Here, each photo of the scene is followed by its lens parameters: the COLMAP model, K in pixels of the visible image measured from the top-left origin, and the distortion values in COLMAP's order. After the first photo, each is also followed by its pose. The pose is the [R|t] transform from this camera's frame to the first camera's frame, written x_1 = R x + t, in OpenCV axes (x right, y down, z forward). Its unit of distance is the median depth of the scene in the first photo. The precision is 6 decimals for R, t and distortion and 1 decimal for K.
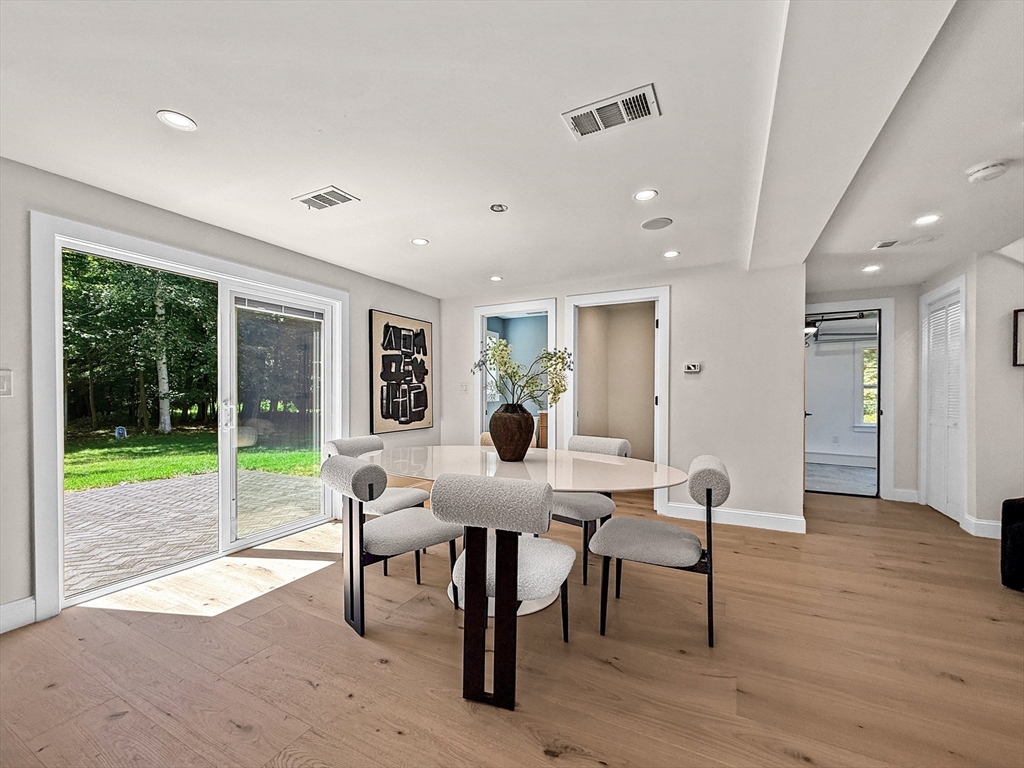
lens RADIAL K [[413.6, 0, 511.8], [0, 413.6, 396.6], [0, 0, 1]] dist [-0.000112, 0.000014]
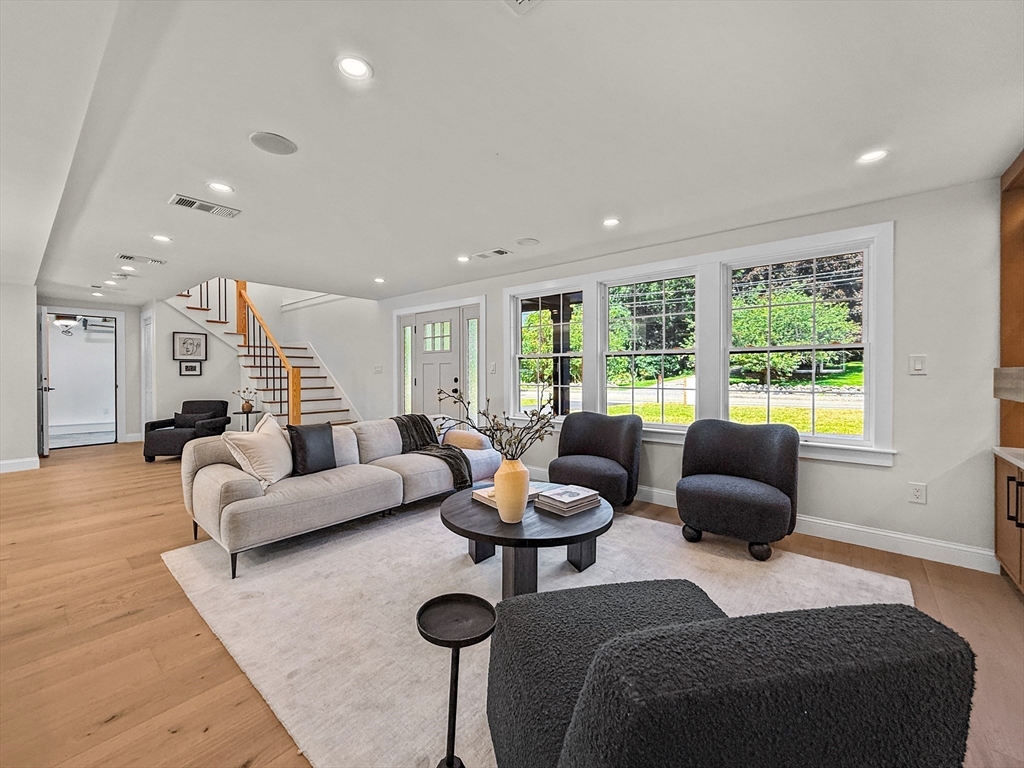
lens RADIAL K [[419.5, 0, 506.7], [0, 419.5, 373.7], [0, 0, 1]] dist [0.001207, 0.000288]
pose [[0.215217, -0.006309, 0.976546, -0.312604], [0.012208, 0.999918, 0.003770, 0.004253], [-0.976490, 0.011111, 0.215276, -0.750037]]
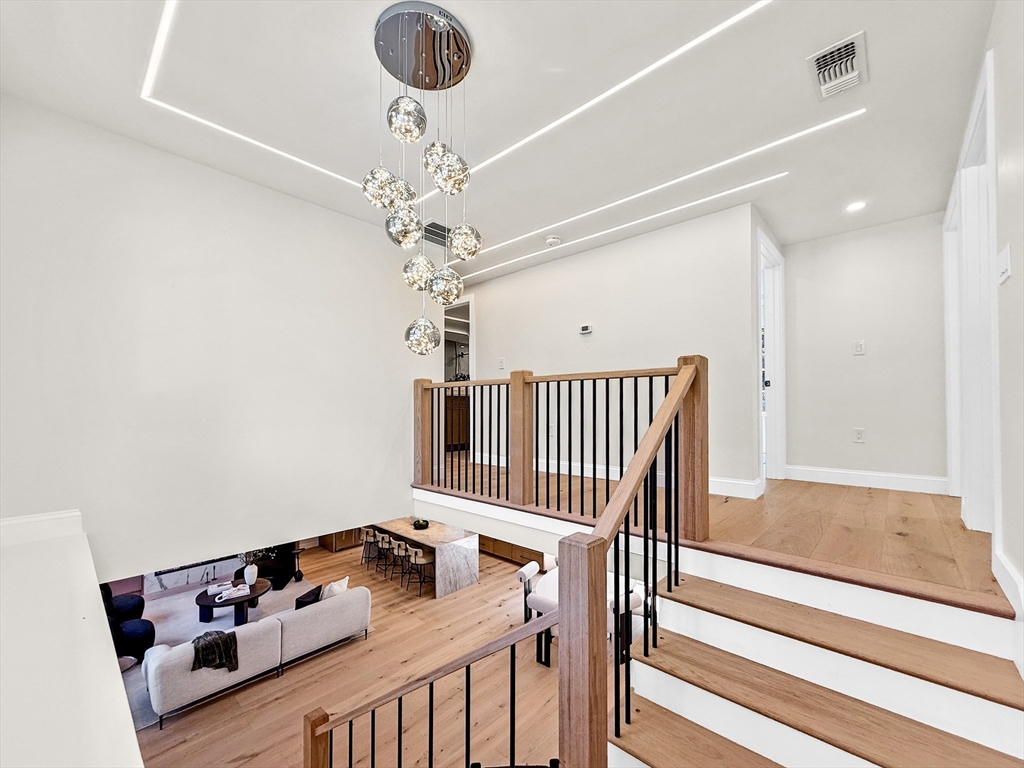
lens RADIAL K [[415.5, 0, 508.3], [0, 415.5, 407.7], [0, 0, 1]] dist [-0.000007, 0.000037]
pose [[-0.254948, -0.003806, -0.966947, 1.393284], [-0.009619, 0.999953, -0.001399, -0.473831], [0.966907, 0.008945, -0.254973, 0.643310]]
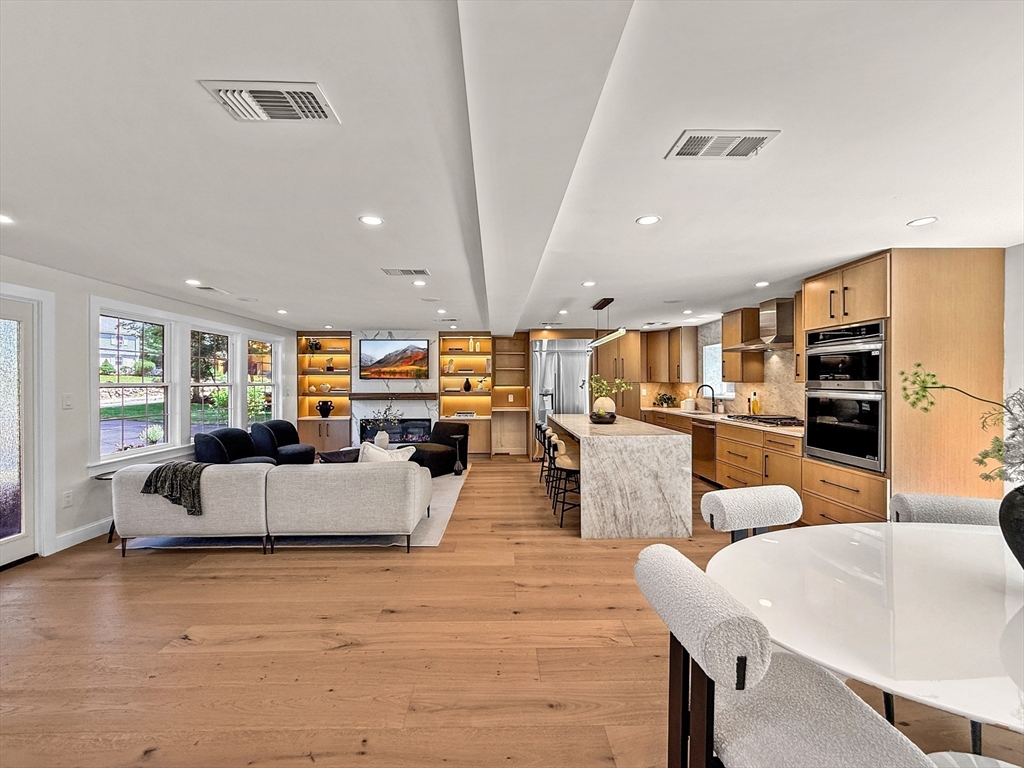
lens RADIAL K [[409.7, 0, 505.6], [0, 409.7, 384.1], [0, 0, 1]] dist [0.001000, -0.000204]
pose [[-0.872627, 0.003456, -0.488375, 0.438761], [-0.002765, 0.999924, 0.012016, -0.052206], [0.488379, 0.011836, -0.872551, 0.608874]]
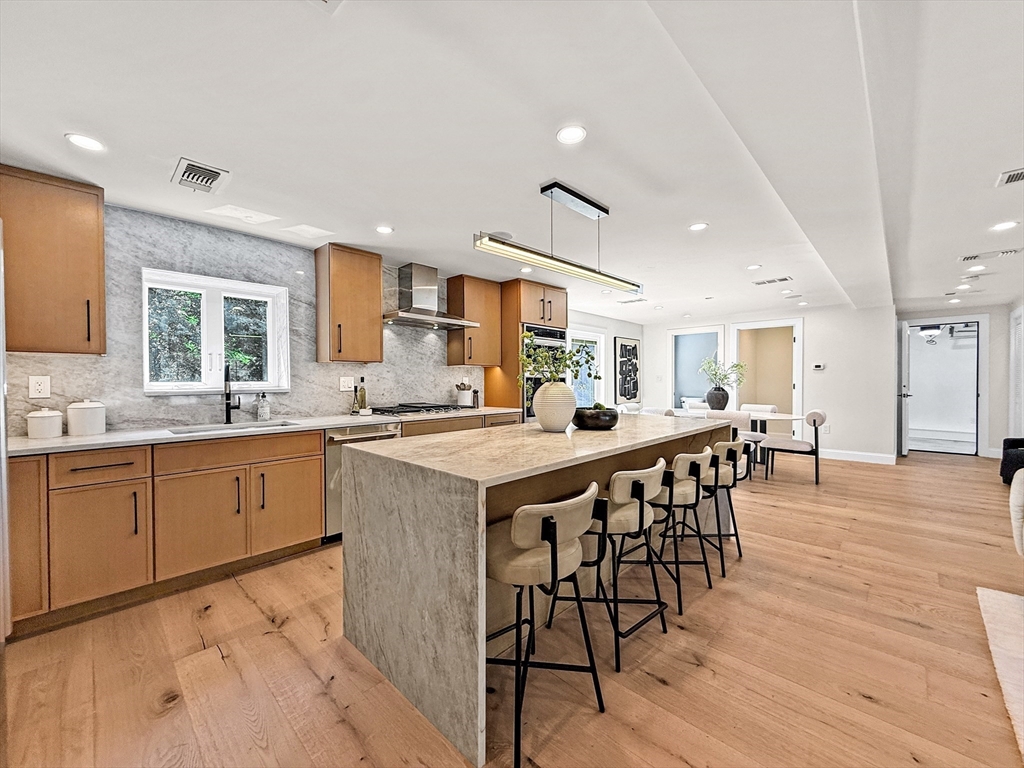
lens RADIAL K [[405.3, 0, 510.4], [0, 405.3, 383.3], [0, 0, 1]] dist [-0.000005, 0.000094]
pose [[0.959694, -0.001335, -0.281043, -0.259136], [0.000982, 0.999999, -0.001394, -0.001603], [0.281045, 0.001061, 0.959694, -0.800360]]
